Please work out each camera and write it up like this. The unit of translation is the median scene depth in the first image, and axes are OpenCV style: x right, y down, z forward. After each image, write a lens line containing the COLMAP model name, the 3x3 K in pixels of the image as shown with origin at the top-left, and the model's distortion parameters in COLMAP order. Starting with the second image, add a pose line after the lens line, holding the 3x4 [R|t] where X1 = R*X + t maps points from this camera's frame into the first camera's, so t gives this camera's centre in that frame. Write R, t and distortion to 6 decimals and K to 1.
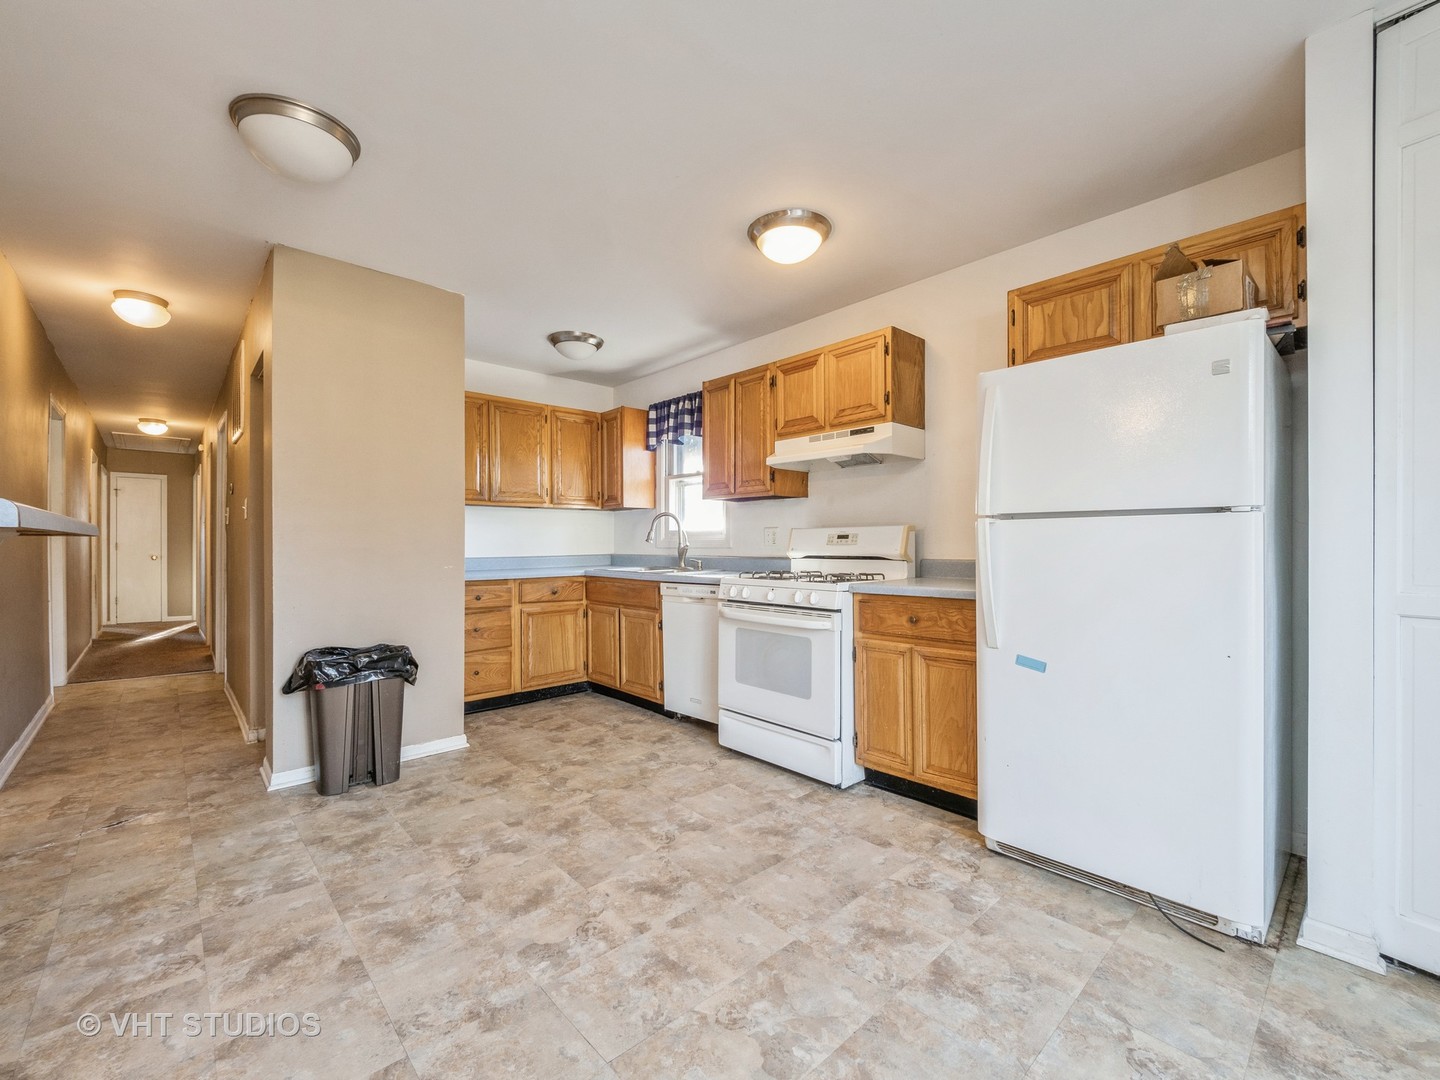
lens RADIAL K [[582.6, 0, 718.4], [0, 582.6, 545.4], [0, 0, 1]] dist [0.001802, -0.000346]
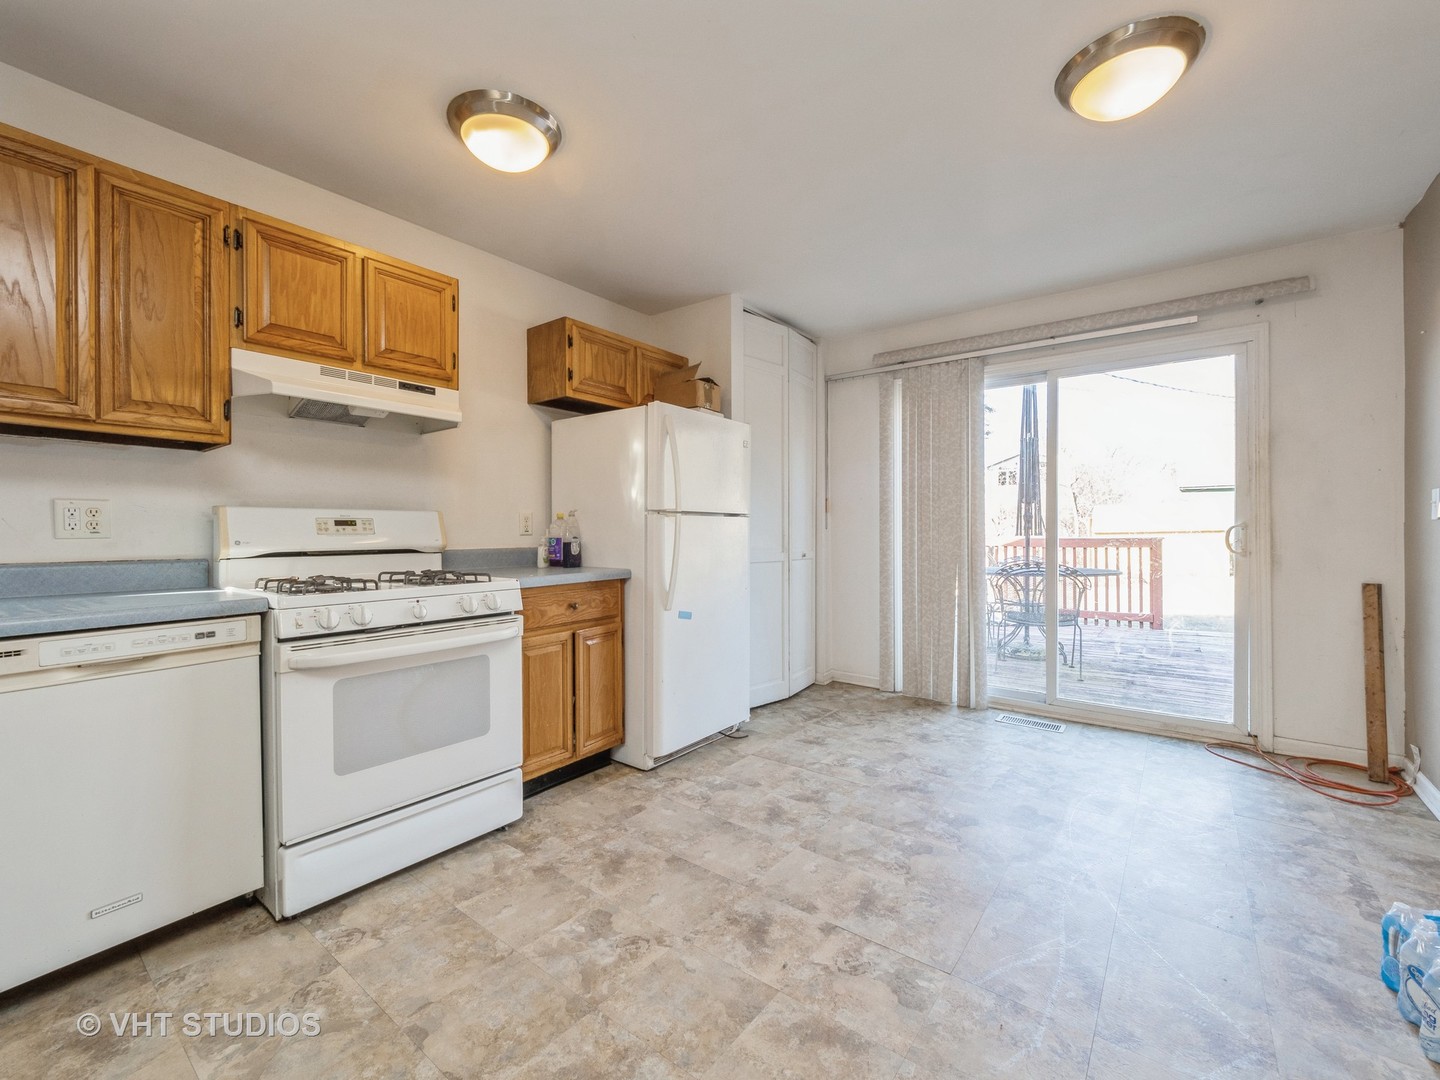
lens RADIAL K [[582.6, 0, 718.3], [0, 582.6, 531.1], [0, 0, 1]] dist [0.001802, -0.000346]
pose [[-0.118577, 0.001546, 0.992944, -0.791826], [0.003982, 0.999991, -0.001082, -0.003191], [-0.992937, 0.003826, -0.118582, 0.954428]]
